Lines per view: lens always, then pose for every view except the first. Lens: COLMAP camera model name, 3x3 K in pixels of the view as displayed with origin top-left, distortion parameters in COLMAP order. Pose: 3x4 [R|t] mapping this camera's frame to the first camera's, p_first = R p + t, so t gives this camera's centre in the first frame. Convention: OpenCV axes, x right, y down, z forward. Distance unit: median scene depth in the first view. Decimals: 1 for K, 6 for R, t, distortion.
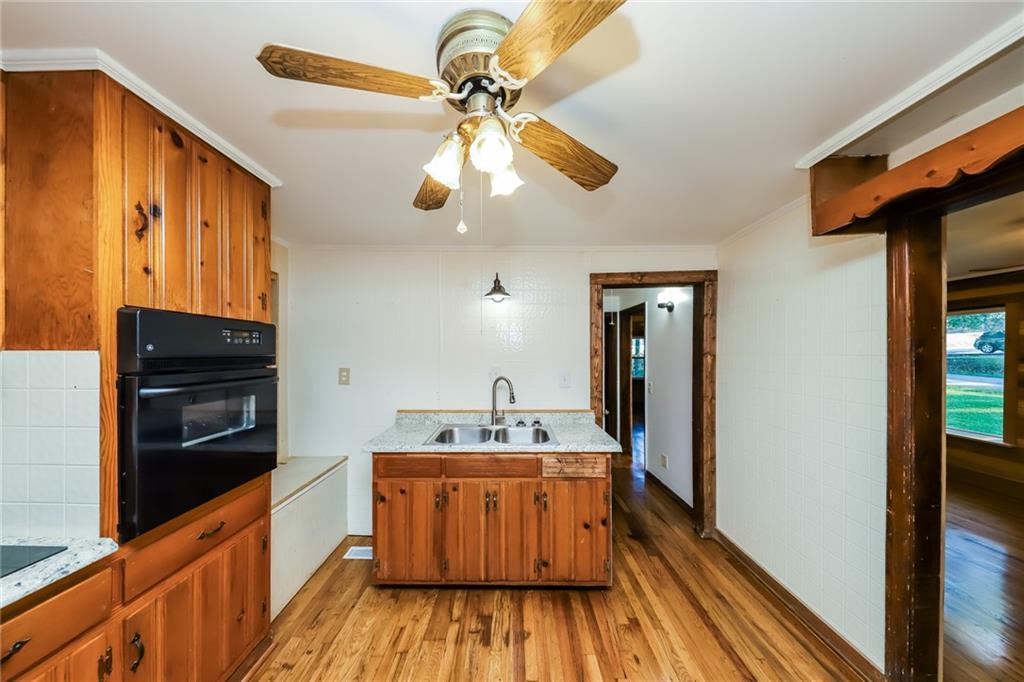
lens RADIAL K [[323.0, 0, 507.9], [0, 323.0, 353.3], [0, 0, 1]] dist [-0.000490, -0.000159]
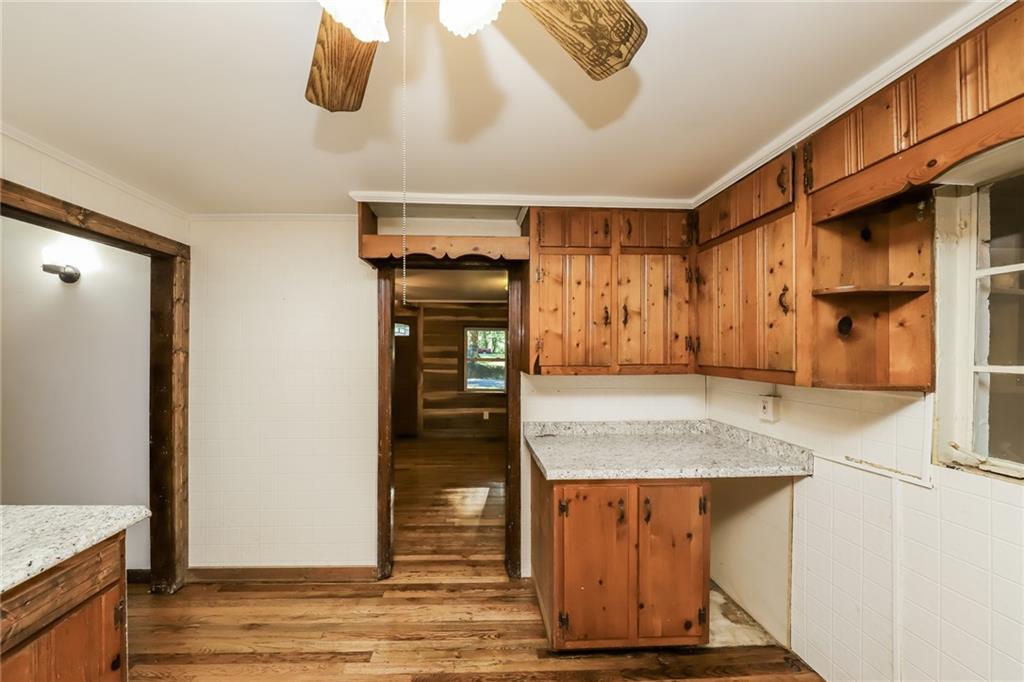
lens RADIAL K [[333.8, 0, 474.8], [0, 333.8, 351.2], [0, 0, 1]] dist [-0.000821, -0.000300]
pose [[-0.026649, 0.002601, 0.999641, -0.283398], [-0.001550, 0.999995, -0.002643, 0.006596], [-0.999644, -0.001620, -0.026644, 0.441299]]
